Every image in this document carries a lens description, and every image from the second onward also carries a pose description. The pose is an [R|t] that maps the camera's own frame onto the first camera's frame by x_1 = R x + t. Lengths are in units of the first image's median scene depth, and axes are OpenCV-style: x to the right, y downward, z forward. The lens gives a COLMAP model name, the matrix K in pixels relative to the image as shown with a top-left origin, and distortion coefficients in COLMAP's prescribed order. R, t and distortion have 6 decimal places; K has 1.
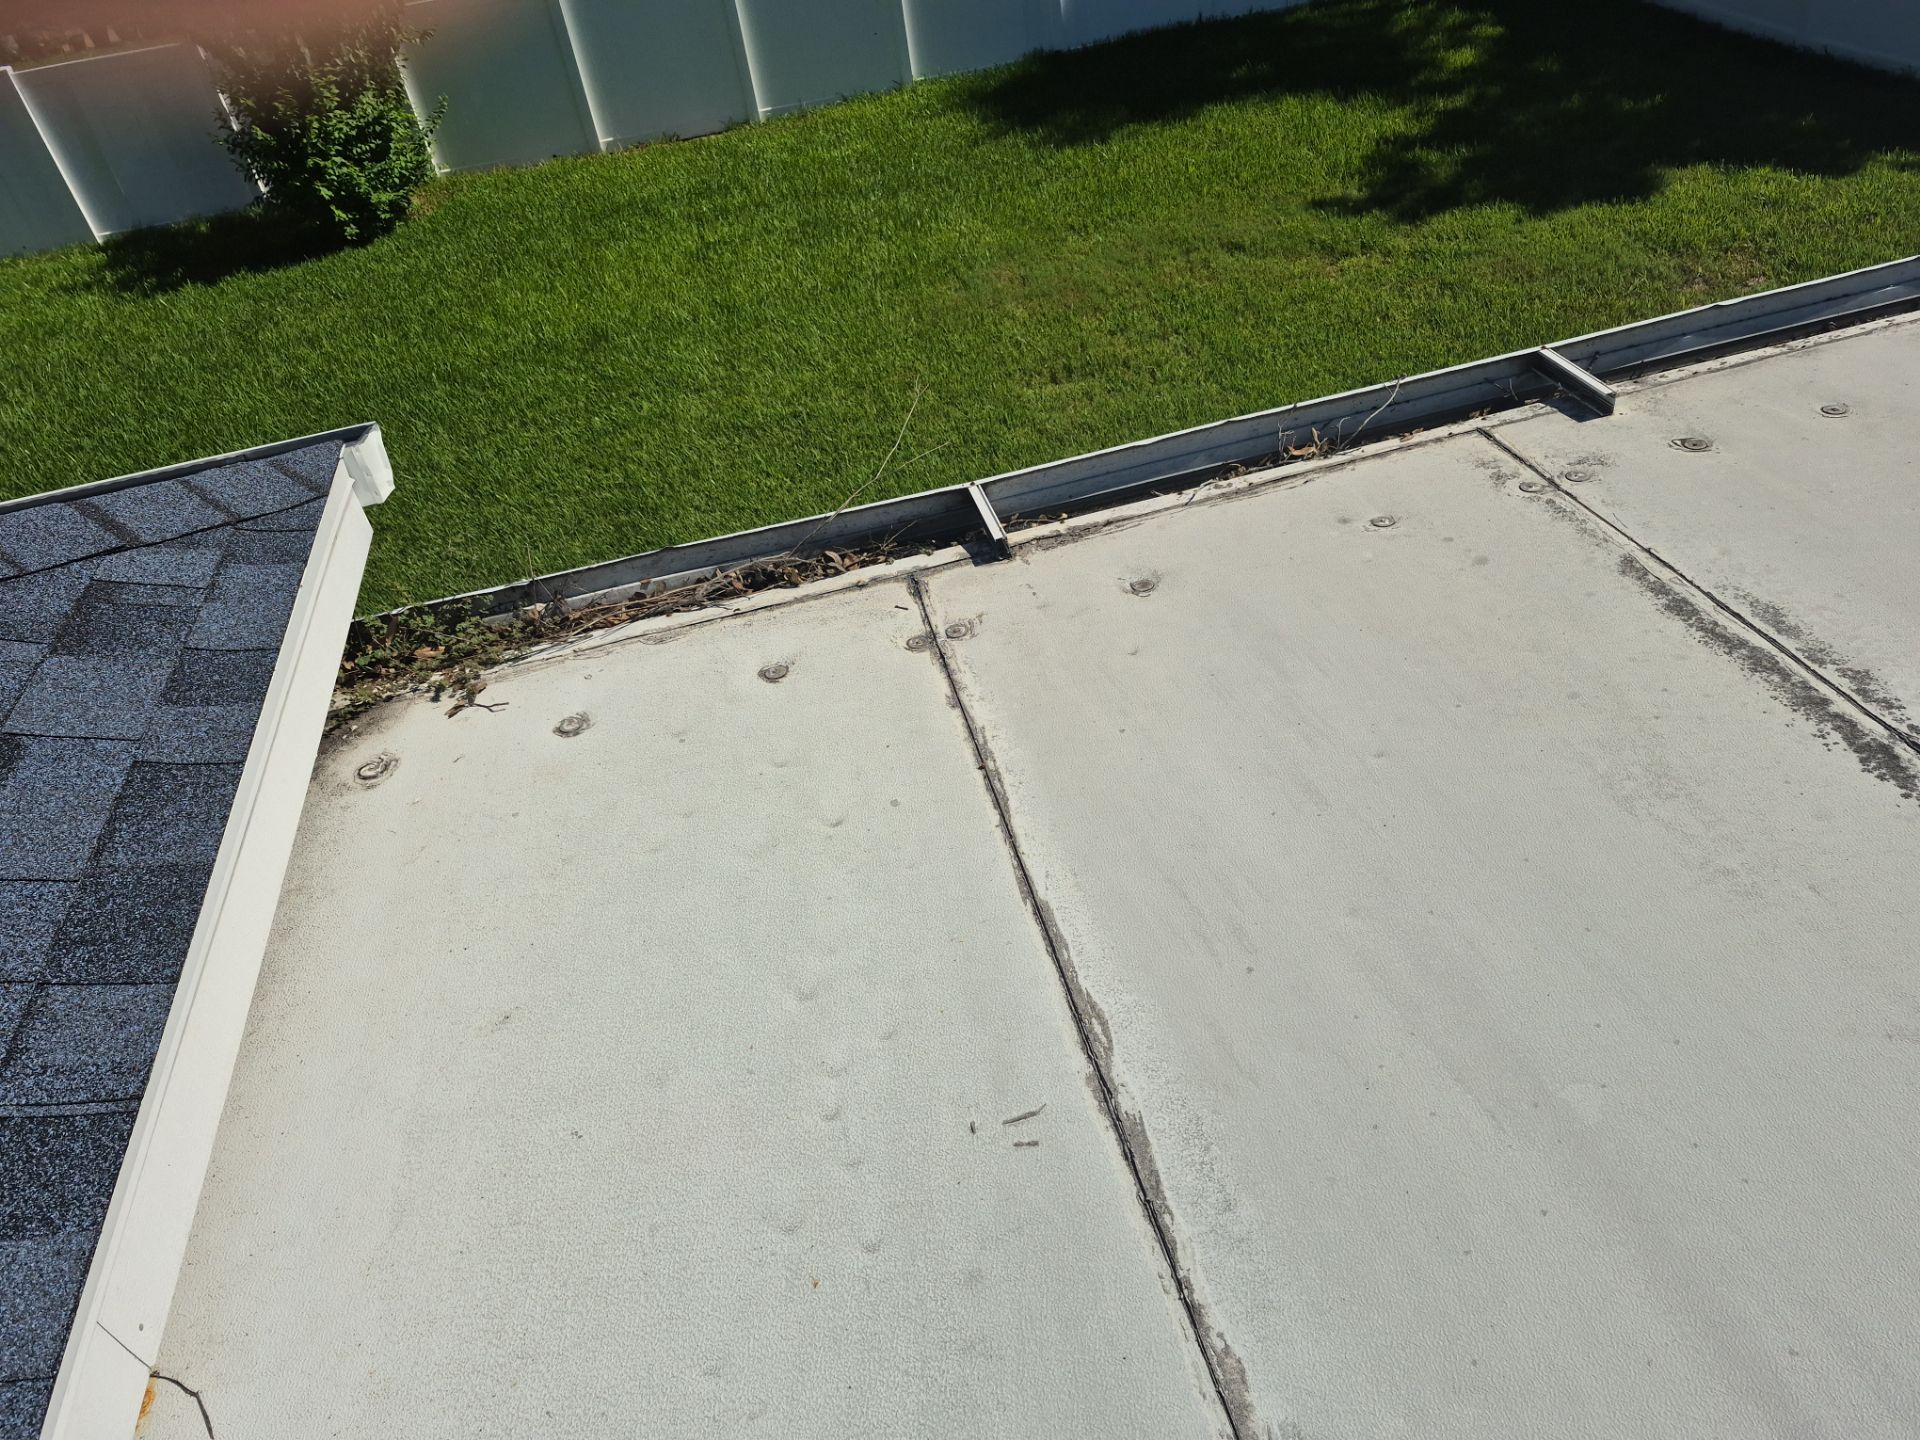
lens RADIAL K [[1341.7, 0, 1017.3], [0, 1341.7, 721.5], [0, 0, 1]] dist [0.025658, -0.002095]
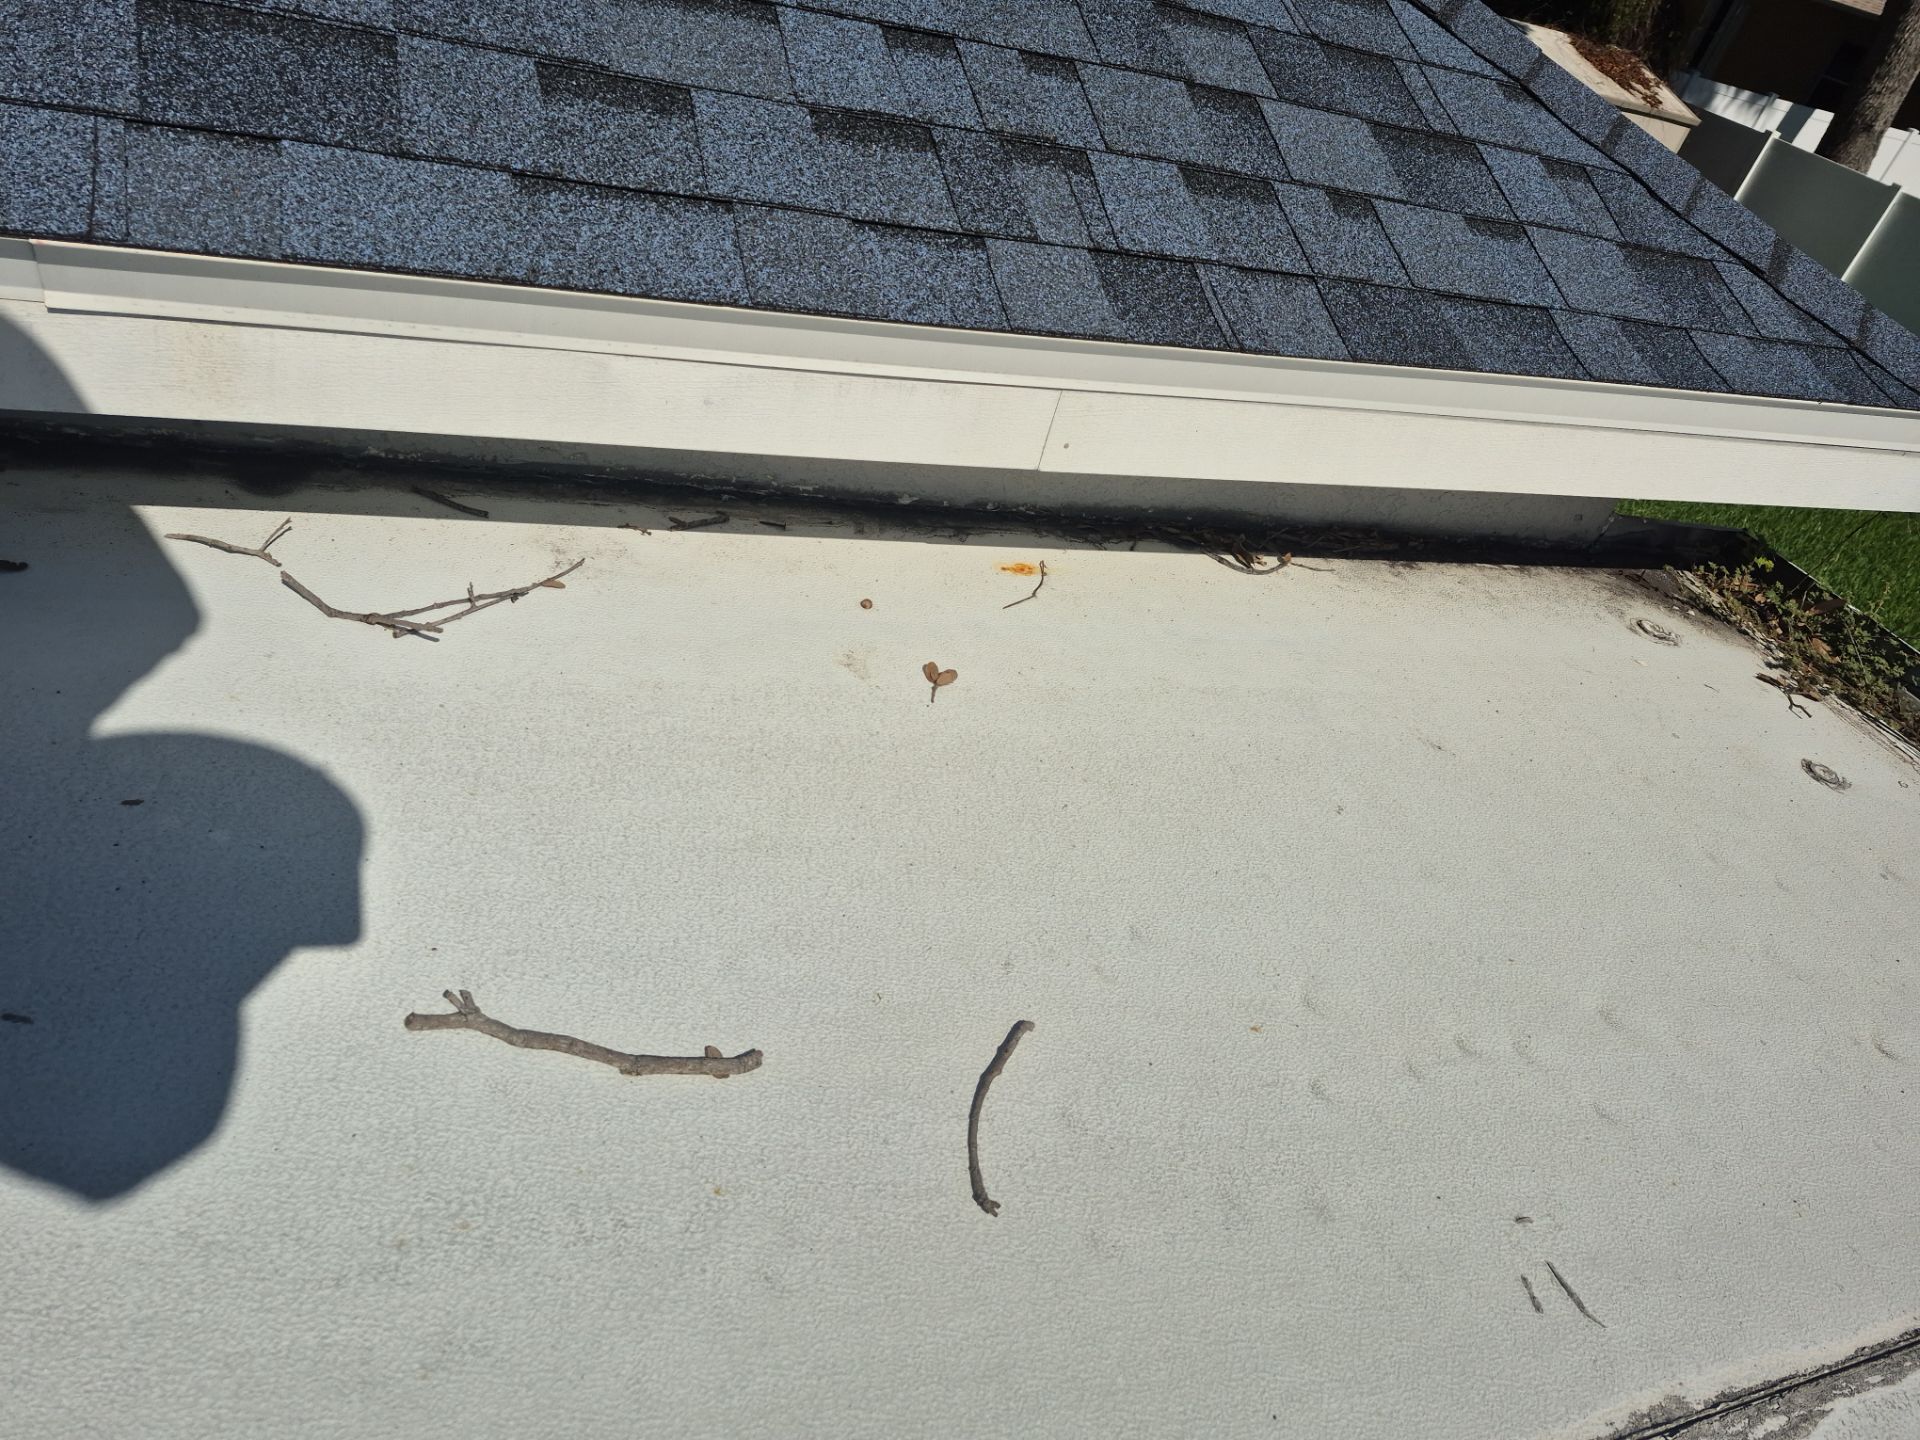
lens RADIAL K [[1394.2, 0, 960.0], [0, 1394.2, 720.0], [0, 0, 1]] dist [0.027505, 0.001574]
pose [[0.111412, 0.708568, -0.696792, 0.235829], [-0.808966, 0.471909, 0.350536, 0.152246], [0.577201, 0.524628, 0.625784, 0.236887]]
